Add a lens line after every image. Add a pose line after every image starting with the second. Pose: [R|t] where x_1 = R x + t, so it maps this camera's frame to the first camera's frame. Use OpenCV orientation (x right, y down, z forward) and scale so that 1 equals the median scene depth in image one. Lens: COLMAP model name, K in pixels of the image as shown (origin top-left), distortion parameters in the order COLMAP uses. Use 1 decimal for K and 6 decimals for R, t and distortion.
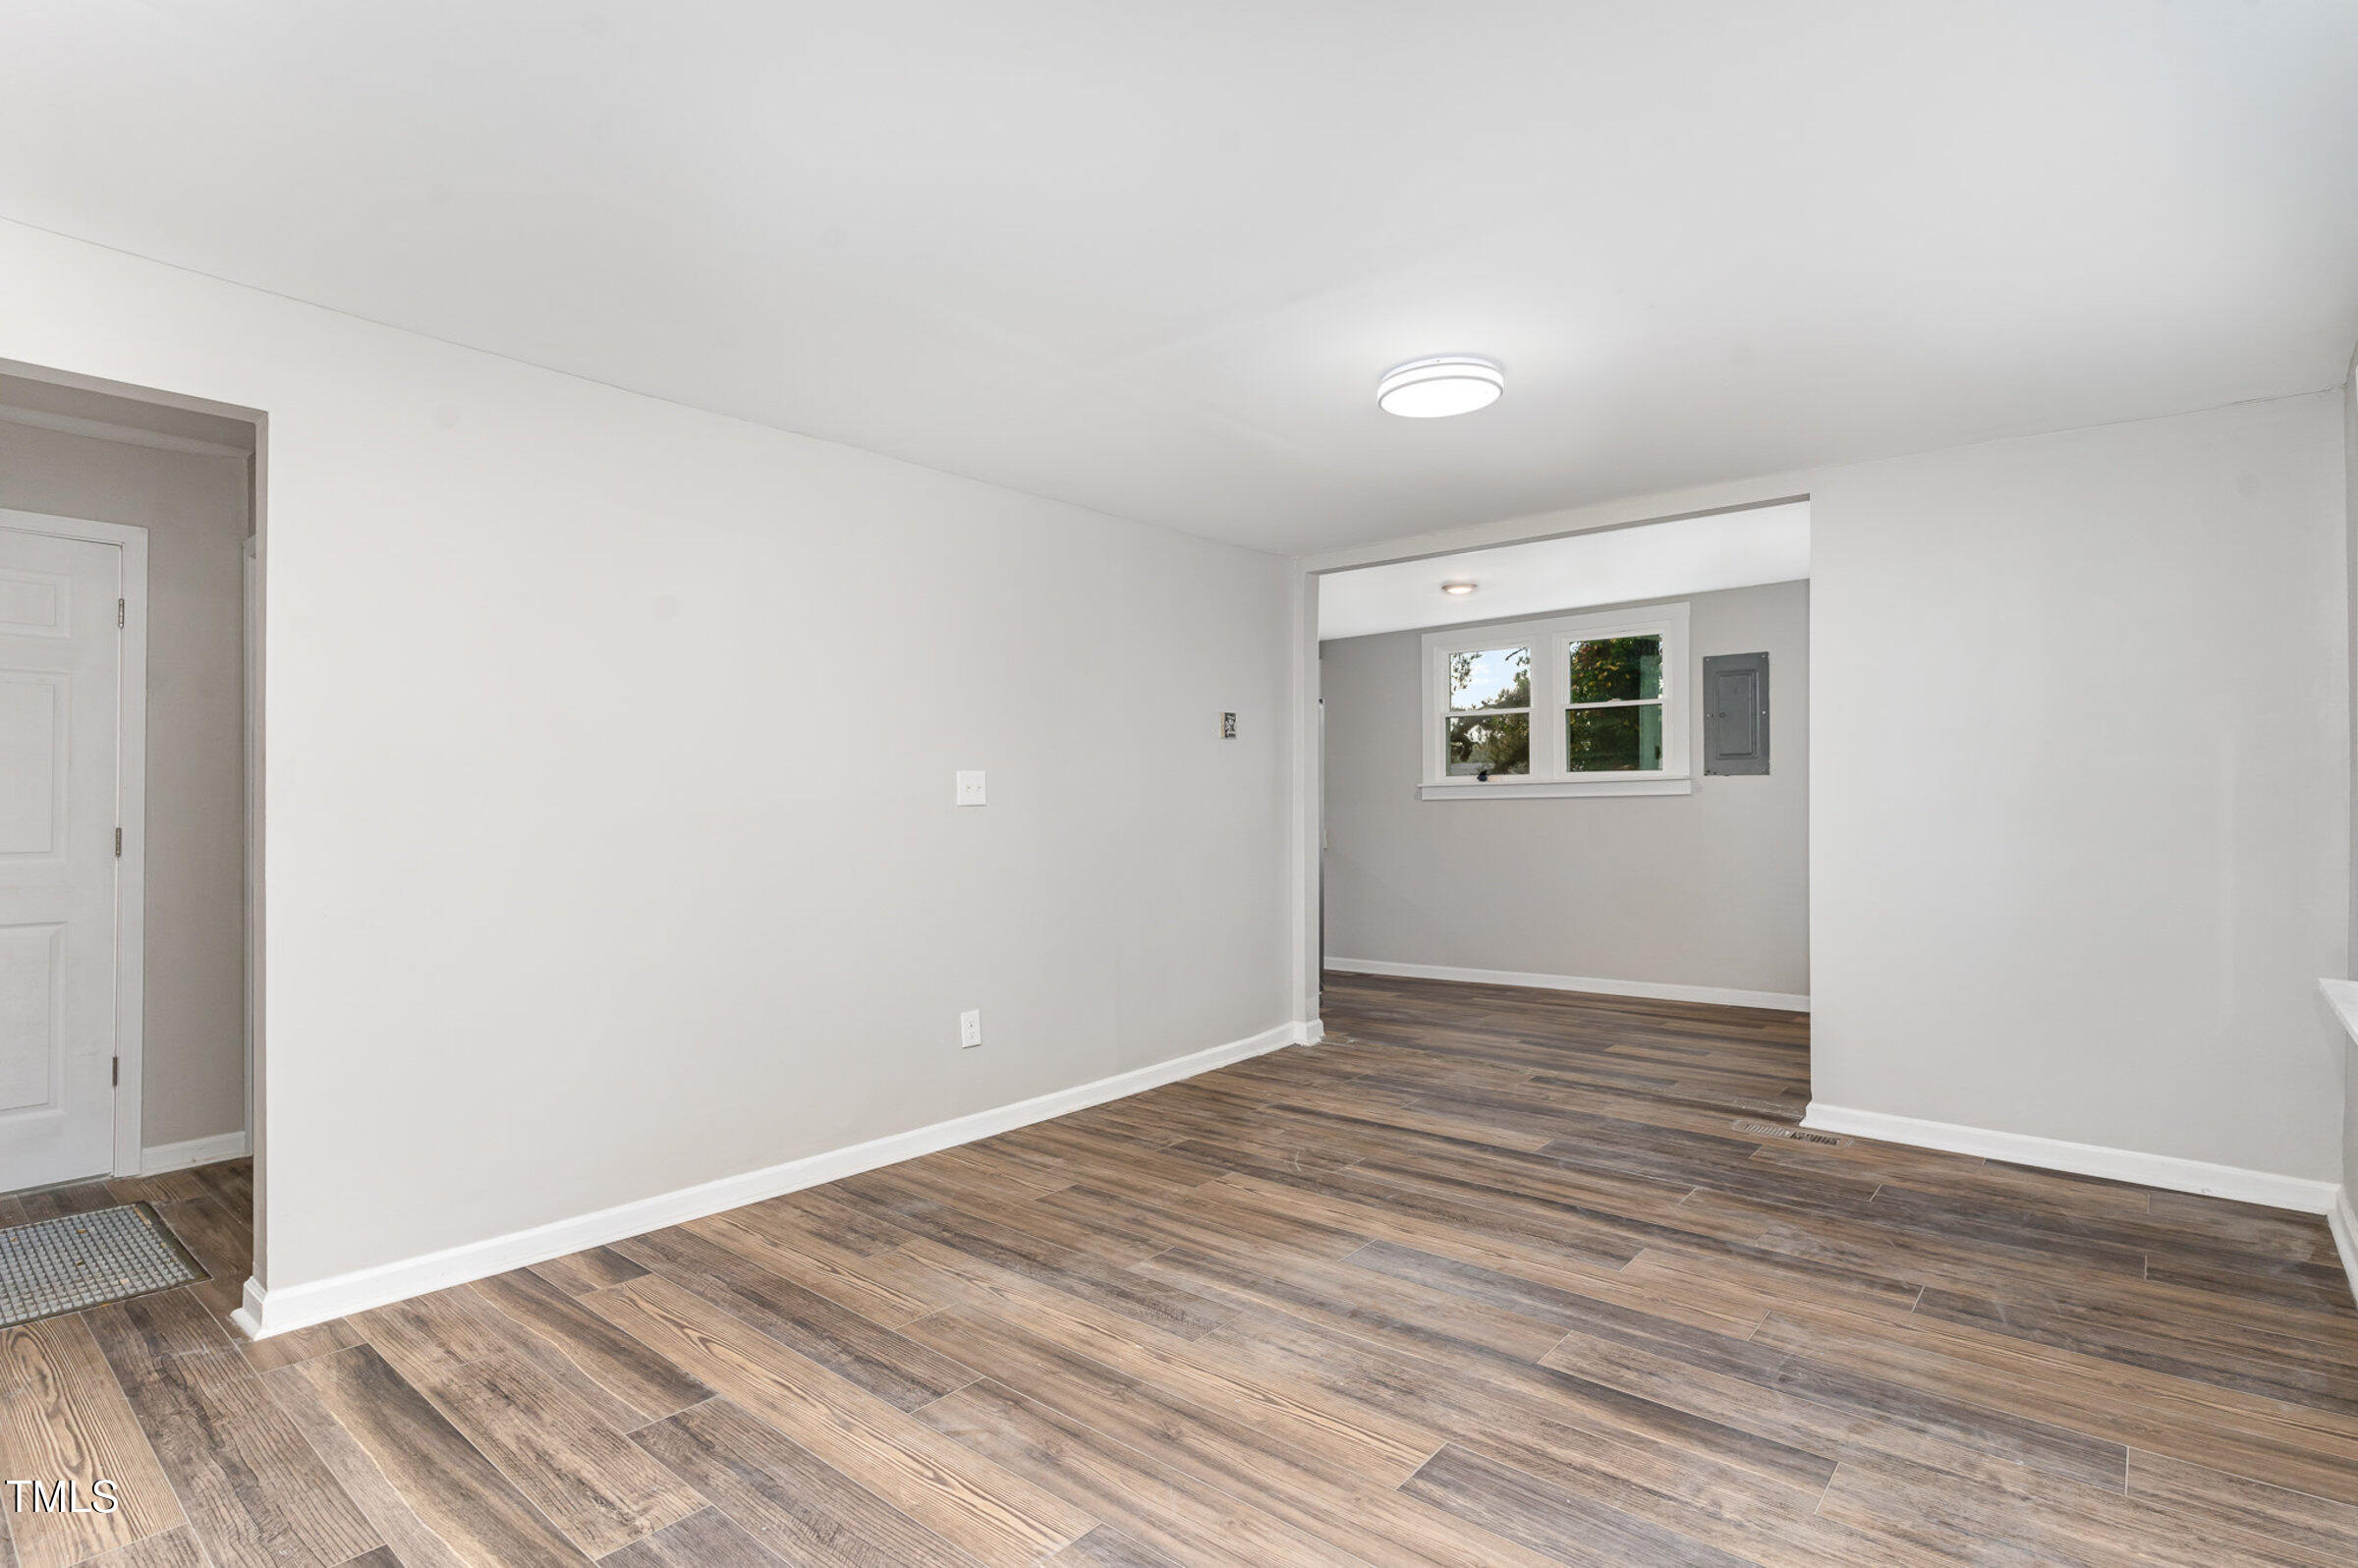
lens RADIAL K [[1173.1, 0, 1162.8], [0, 1173.1, 785.2], [0, 0, 1]] dist [0.002869, 0.000596]
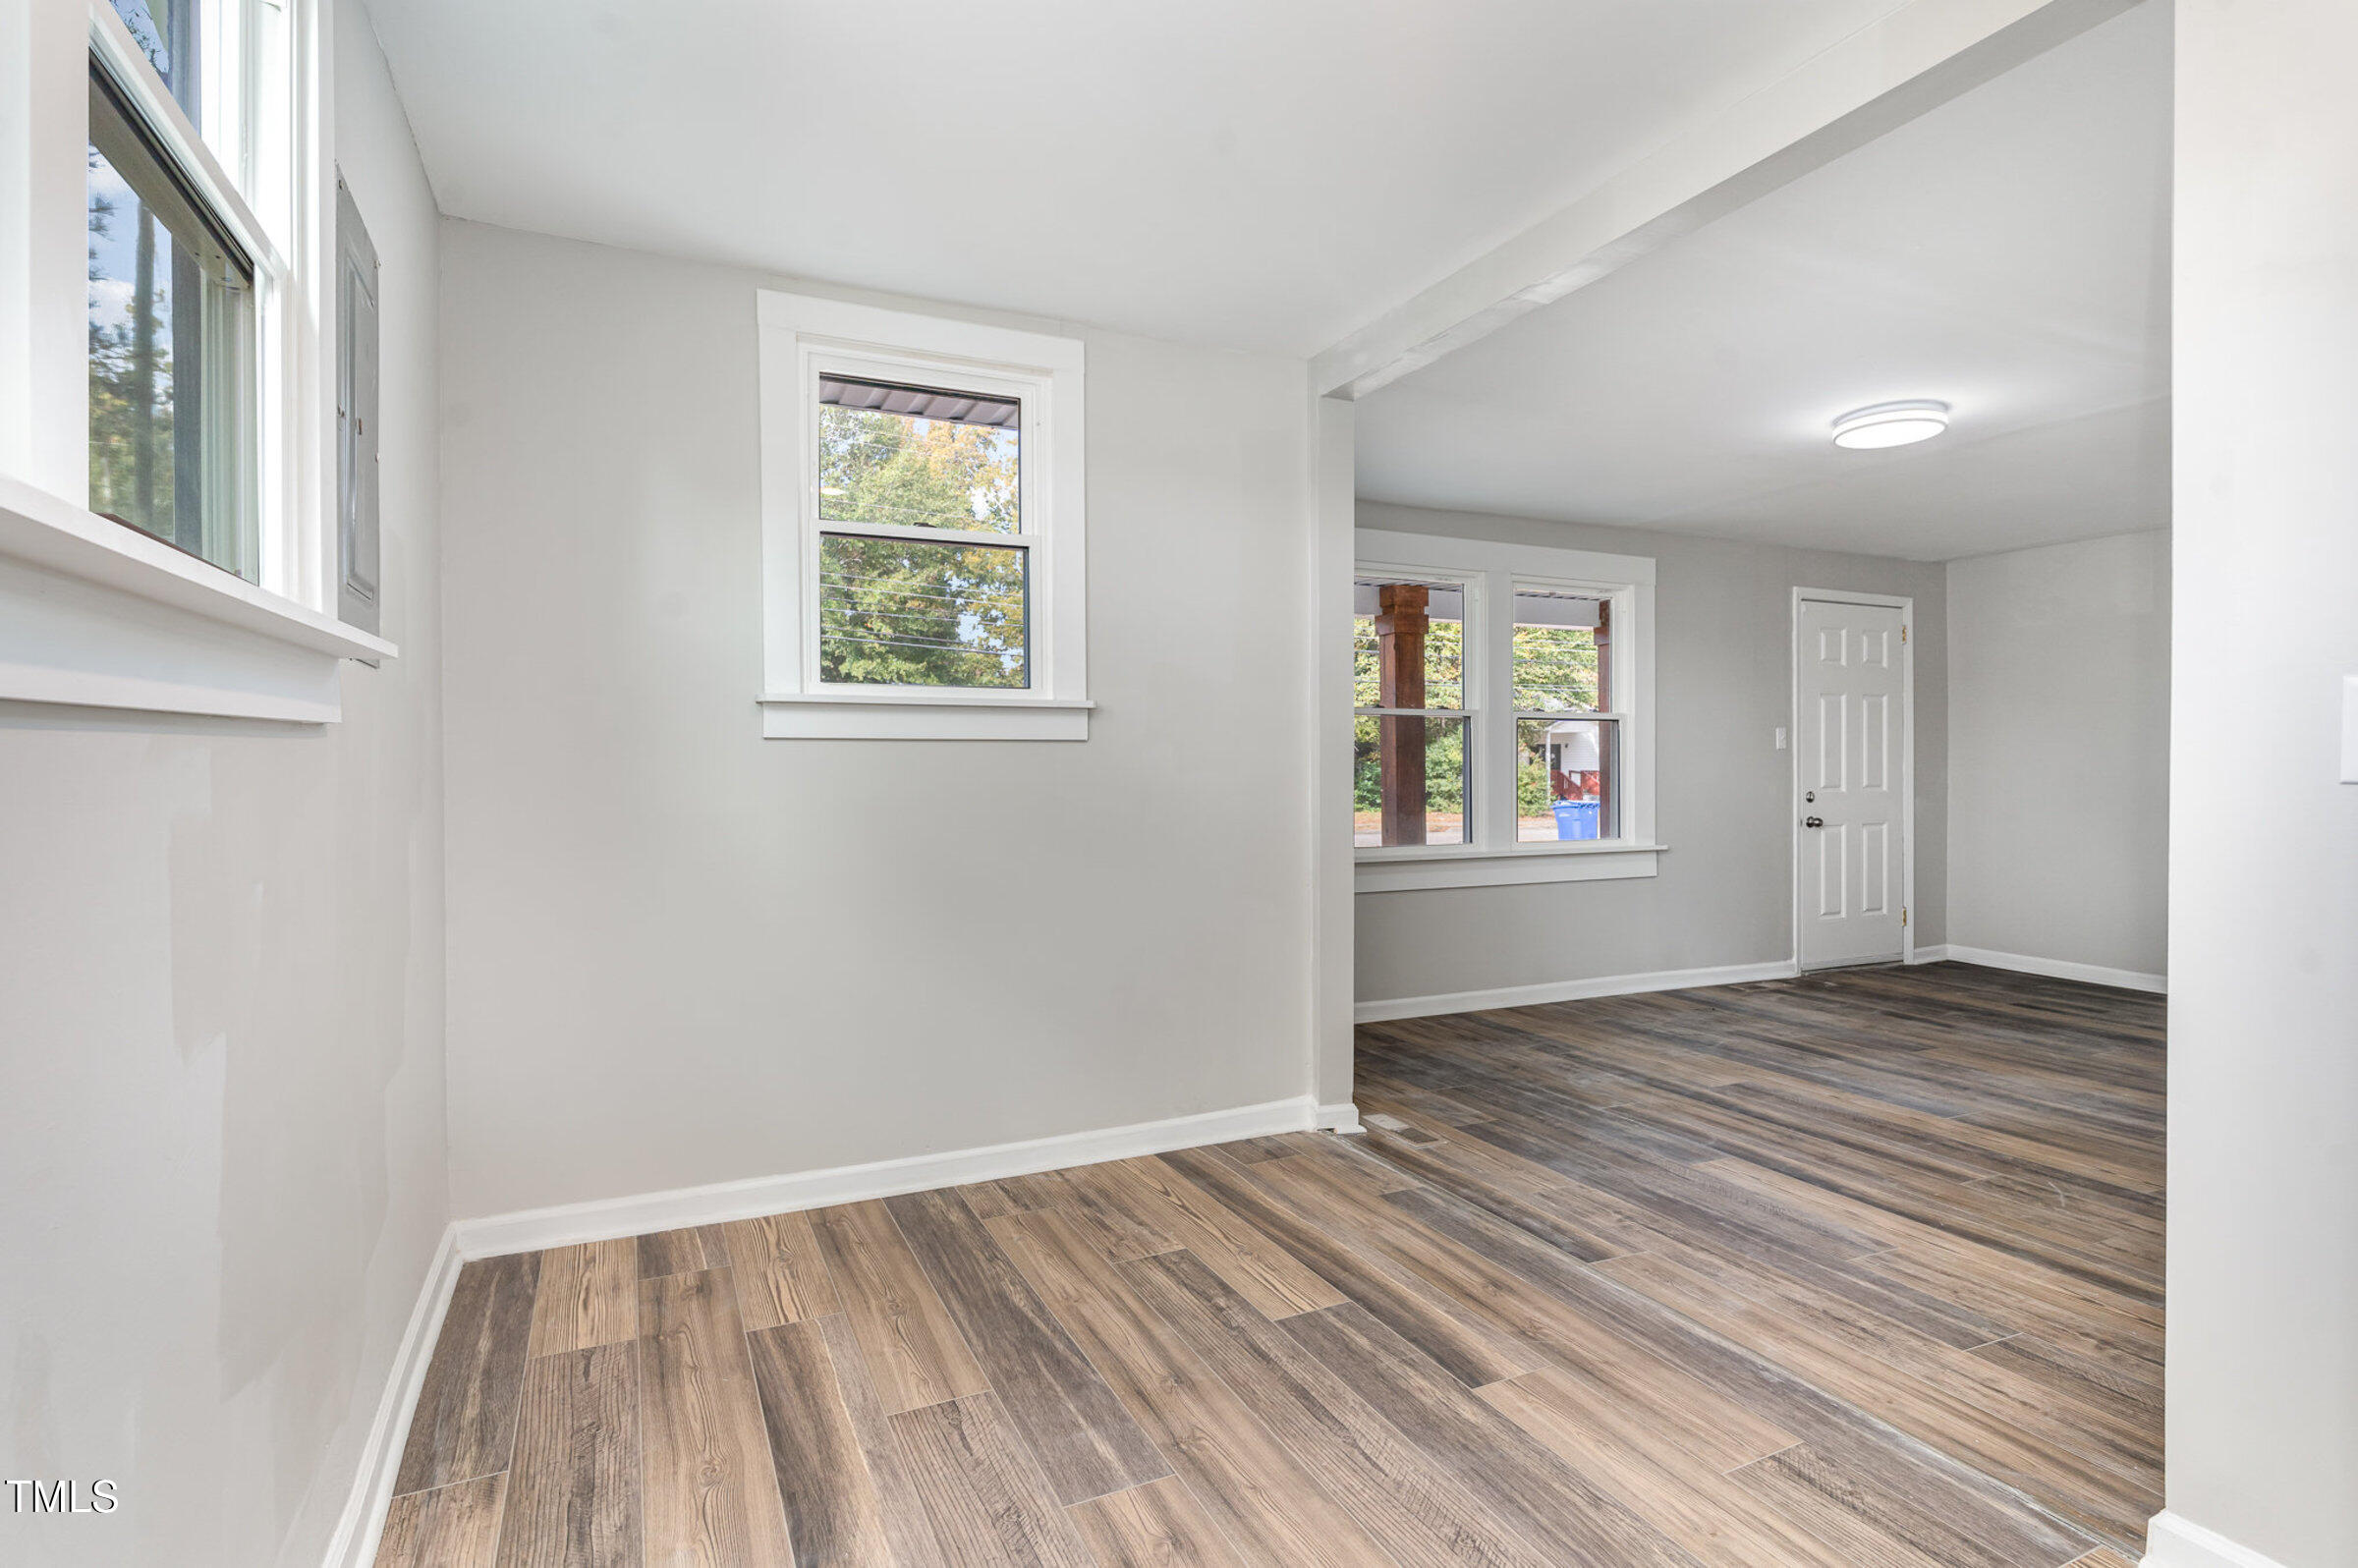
lens RADIAL K [[1173.1, 0, 1192.6], [0, 1173.1, 775.7], [0, 0, 1]] dist [0.002869, 0.000596]
pose [[-0.920840, 0.000150, 0.389940, 0.424230], [-0.002336, 0.999980, -0.005900, 0.045773], [-0.389933, -0.006344, -0.920821, 2.412587]]
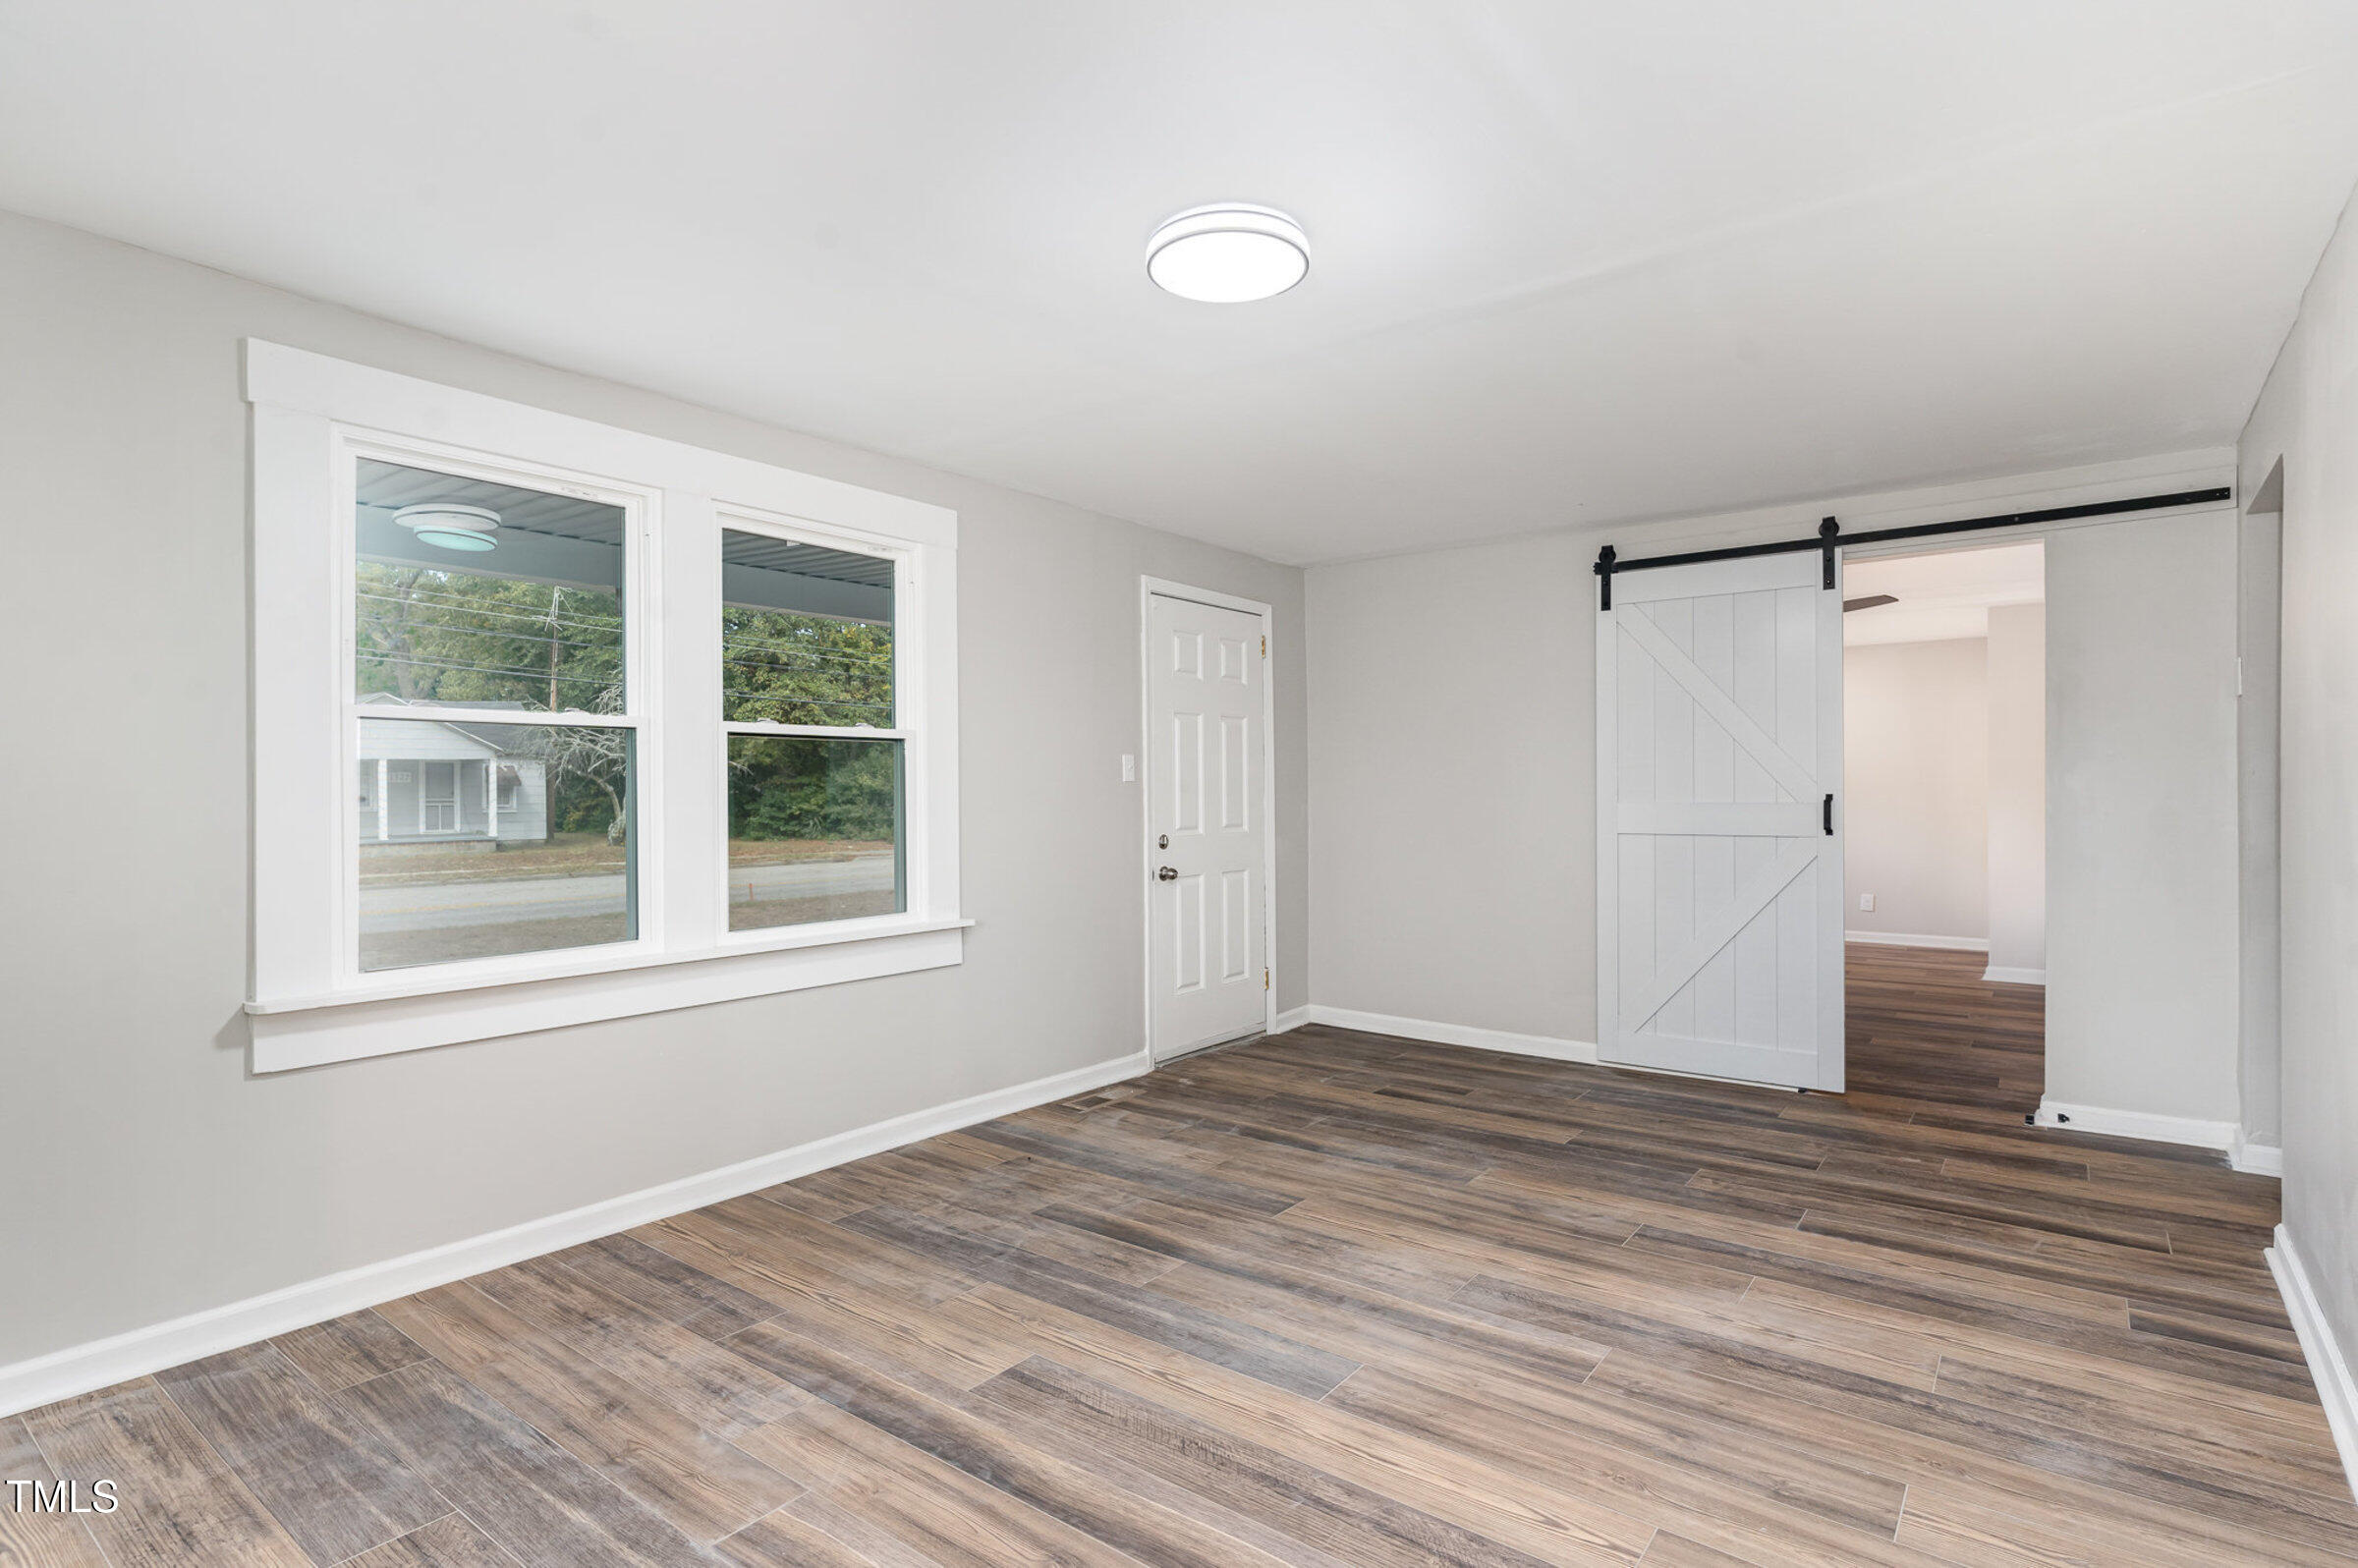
lens RADIAL K [[1173.1, 0, 1189.3], [0, 1173.1, 739.6], [0, 0, 1]] dist [0.002869, 0.000596]
pose [[-0.997307, 0.001778, -0.073323, 0.314722], [0.005886, 0.998422, -0.055846, 0.018096], [0.073108, -0.056127, -0.995743, 1.742067]]
